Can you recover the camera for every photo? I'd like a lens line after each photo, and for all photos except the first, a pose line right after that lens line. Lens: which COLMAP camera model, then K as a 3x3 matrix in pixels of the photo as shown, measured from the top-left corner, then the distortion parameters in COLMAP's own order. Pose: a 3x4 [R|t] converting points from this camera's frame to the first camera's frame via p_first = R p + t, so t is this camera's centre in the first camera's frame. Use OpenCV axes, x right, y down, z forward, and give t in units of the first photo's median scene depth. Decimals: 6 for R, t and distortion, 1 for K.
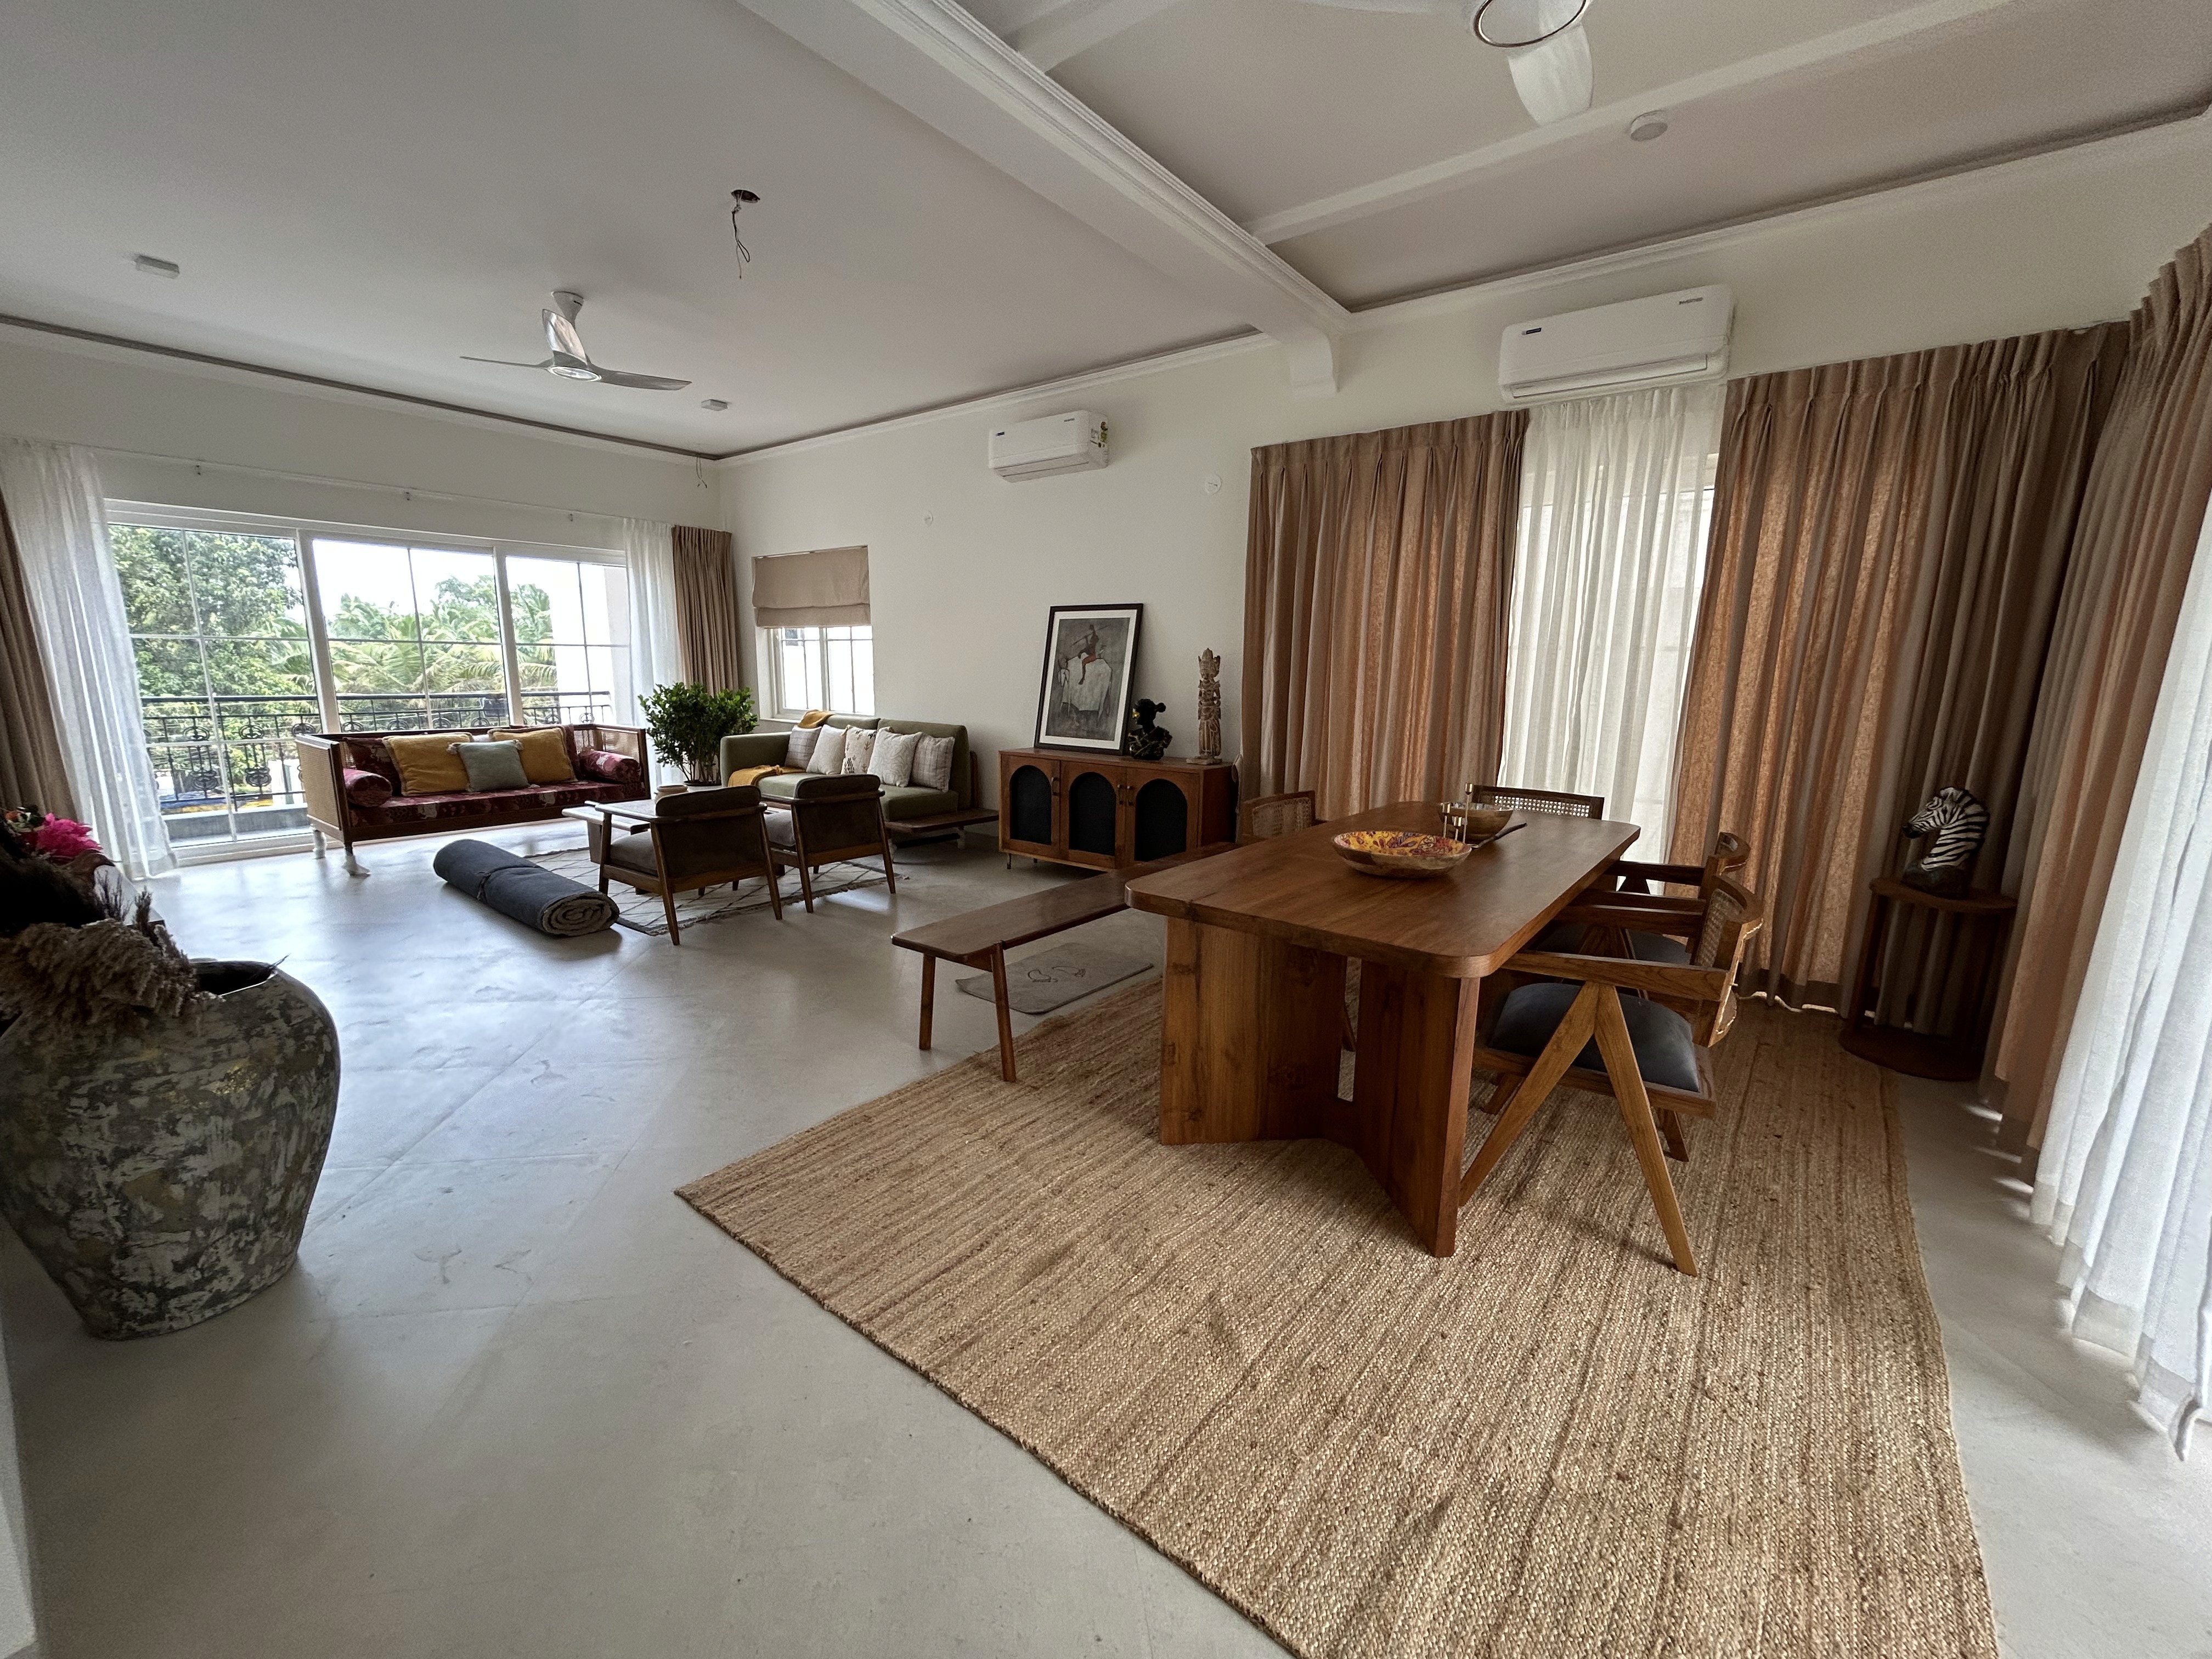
lens RADIAL K [[894.0, 0, 1107.9], [0, 894.0, 827.2], [0, 0, 1]] dist [-0.002269, 0.001335]
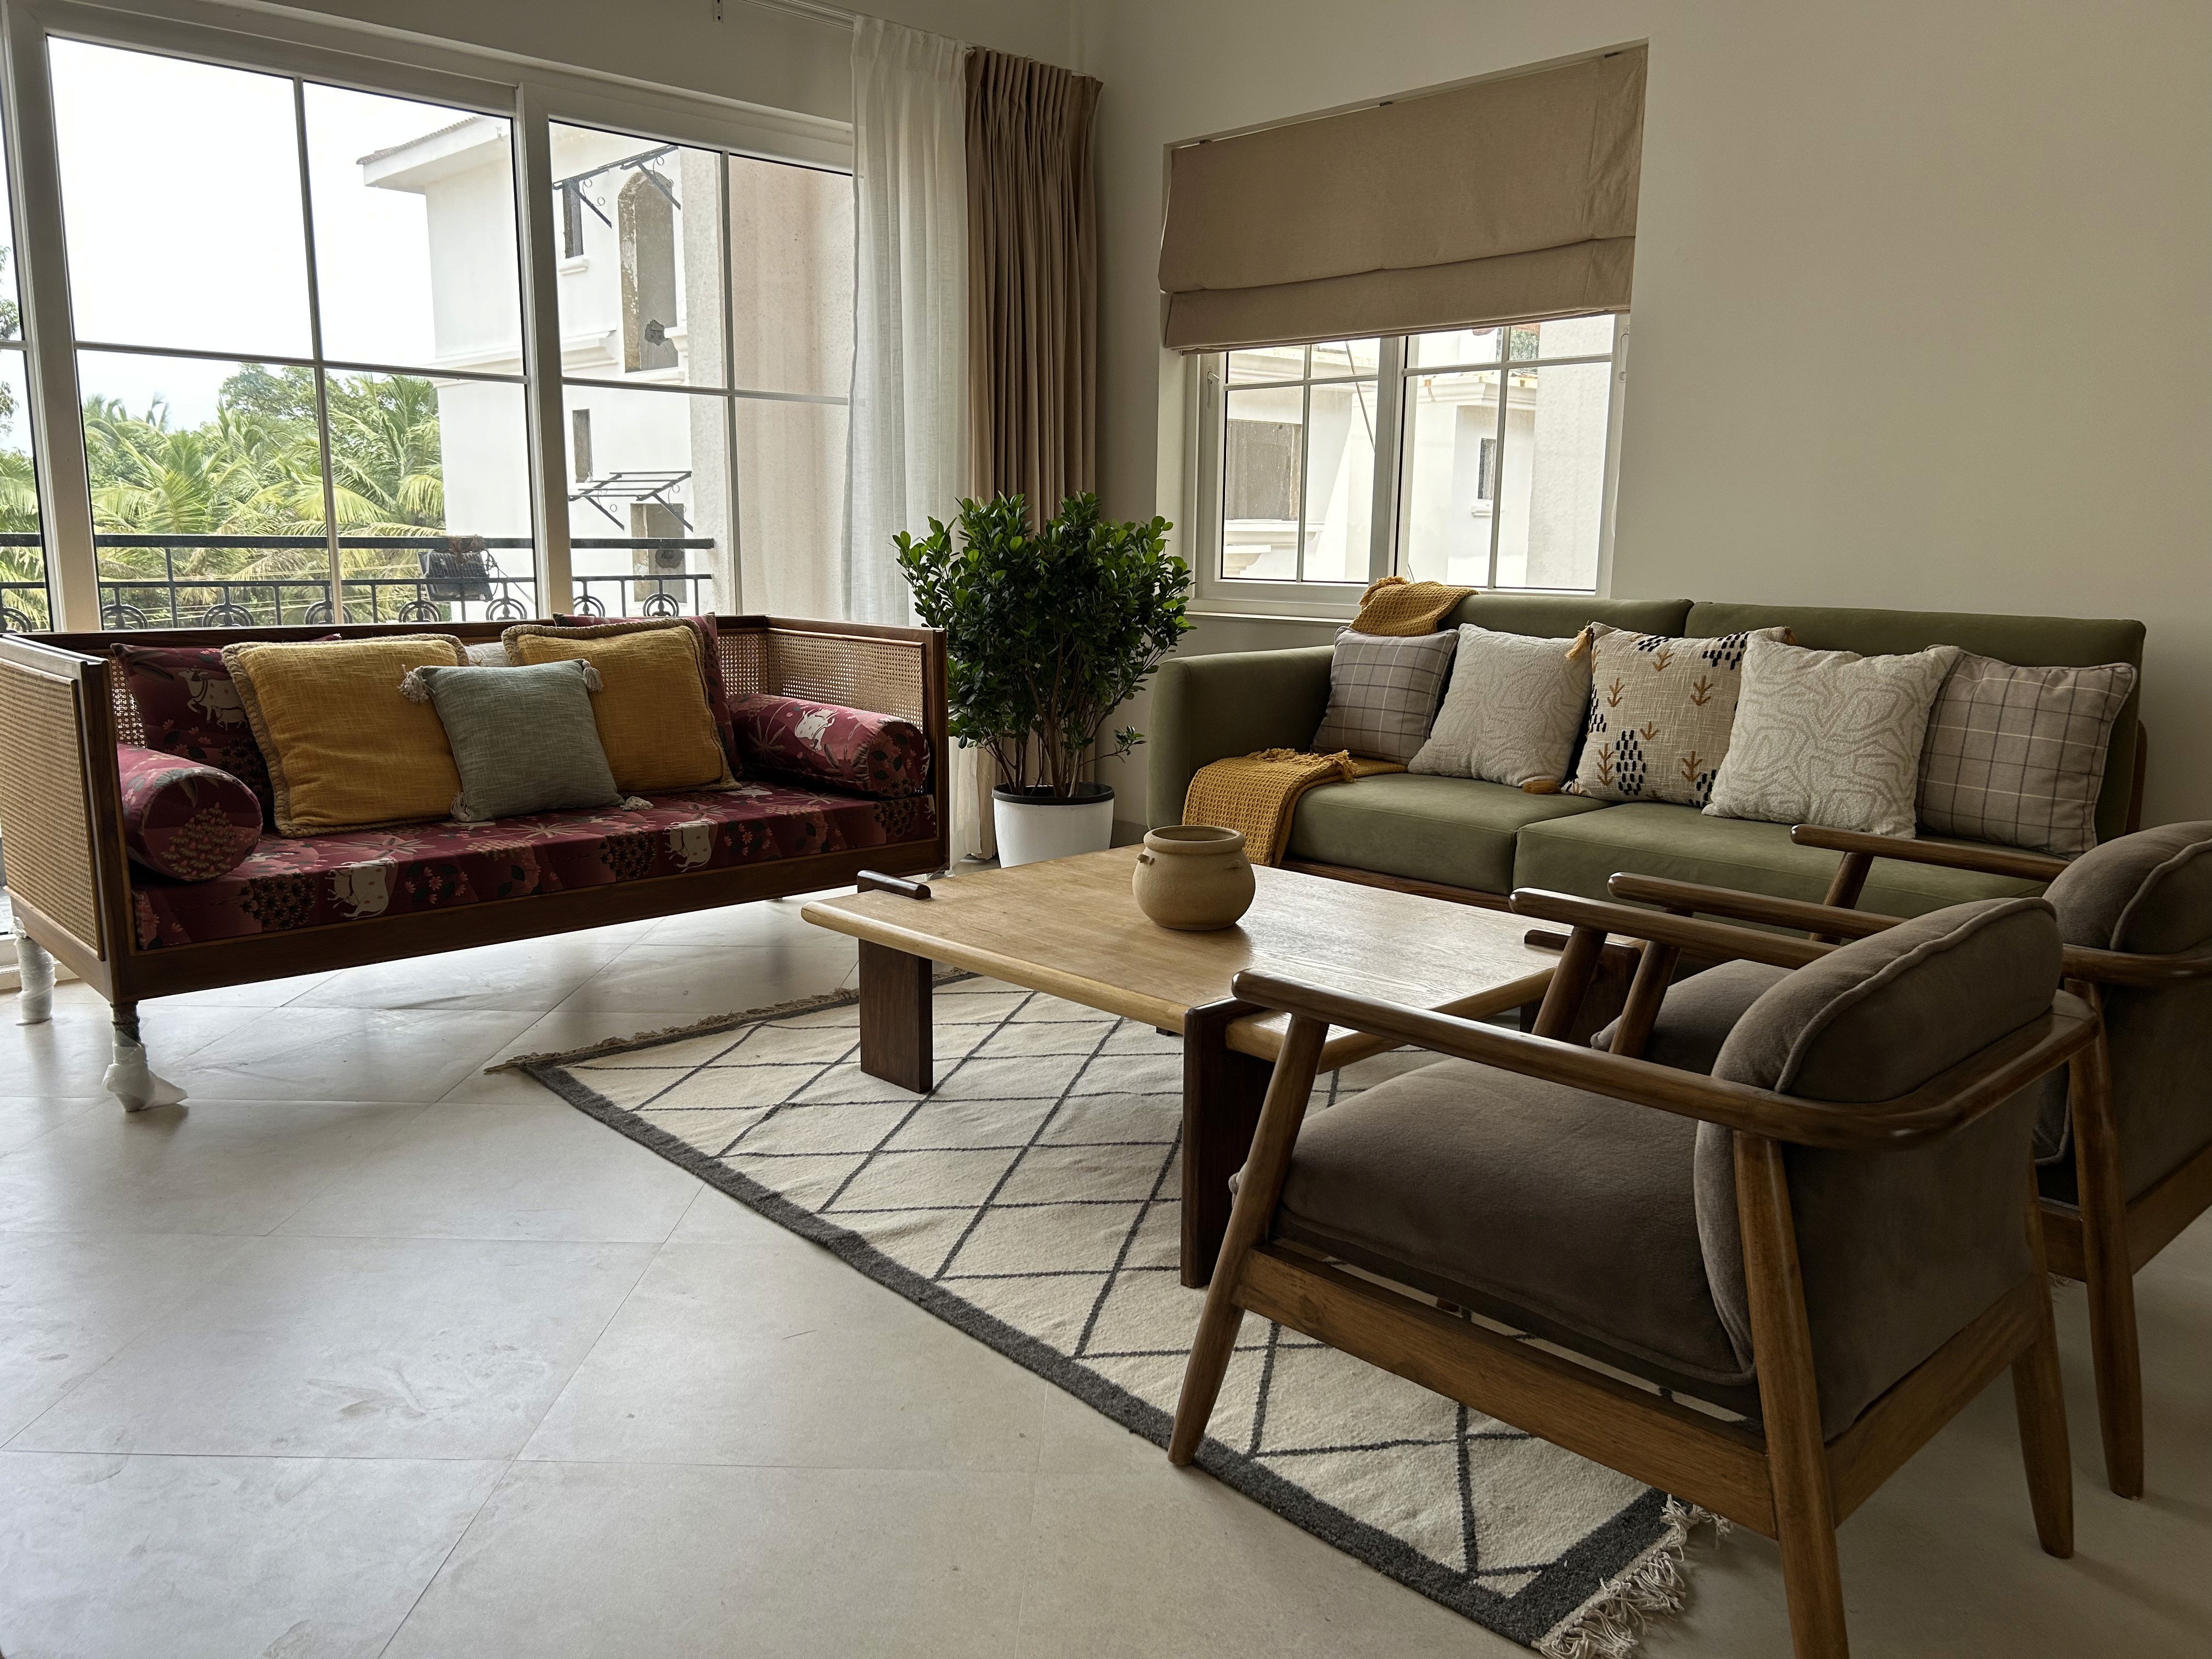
lens RADIAL K [[1668.9, 0, 1104.4], [0, 1668.9, 834.6], [0, 0, 1]] dist [0.038771, -0.032031]
pose [[0.987890, 0.026848, -0.152814, -0.394071], [-0.027280, 0.999628, -0.000729, -0.040011], [0.152738, 0.004889, 0.988255, 0.439392]]
